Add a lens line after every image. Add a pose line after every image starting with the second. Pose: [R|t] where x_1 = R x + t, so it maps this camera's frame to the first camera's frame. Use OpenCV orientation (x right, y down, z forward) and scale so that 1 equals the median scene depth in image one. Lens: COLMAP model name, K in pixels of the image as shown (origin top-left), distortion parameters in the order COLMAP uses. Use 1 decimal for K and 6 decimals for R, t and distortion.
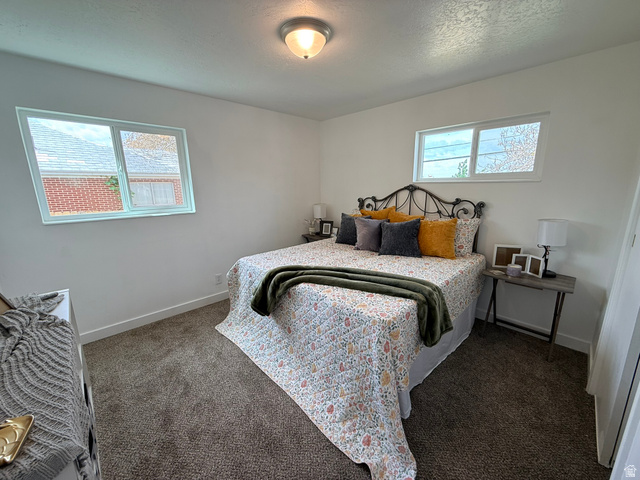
lens RADIAL K [[253.3, 0, 318.5], [0, 253.3, 238.9], [0, 0, 1]] dist [-0.001062, 0.000164]
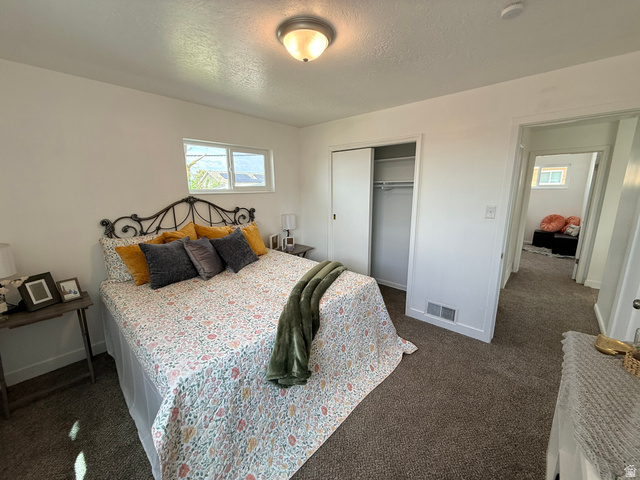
lens RADIAL K [[253.3, 0, 318.5], [0, 253.3, 238.9], [0, 0, 1]] dist [-0.001062, 0.000164]
pose [[-0.061467, -0.187733, 0.980295, -0.637172], [0.217001, 0.956145, 0.196715, -0.162916], [-0.974234, 0.224816, -0.018033, 0.664931]]
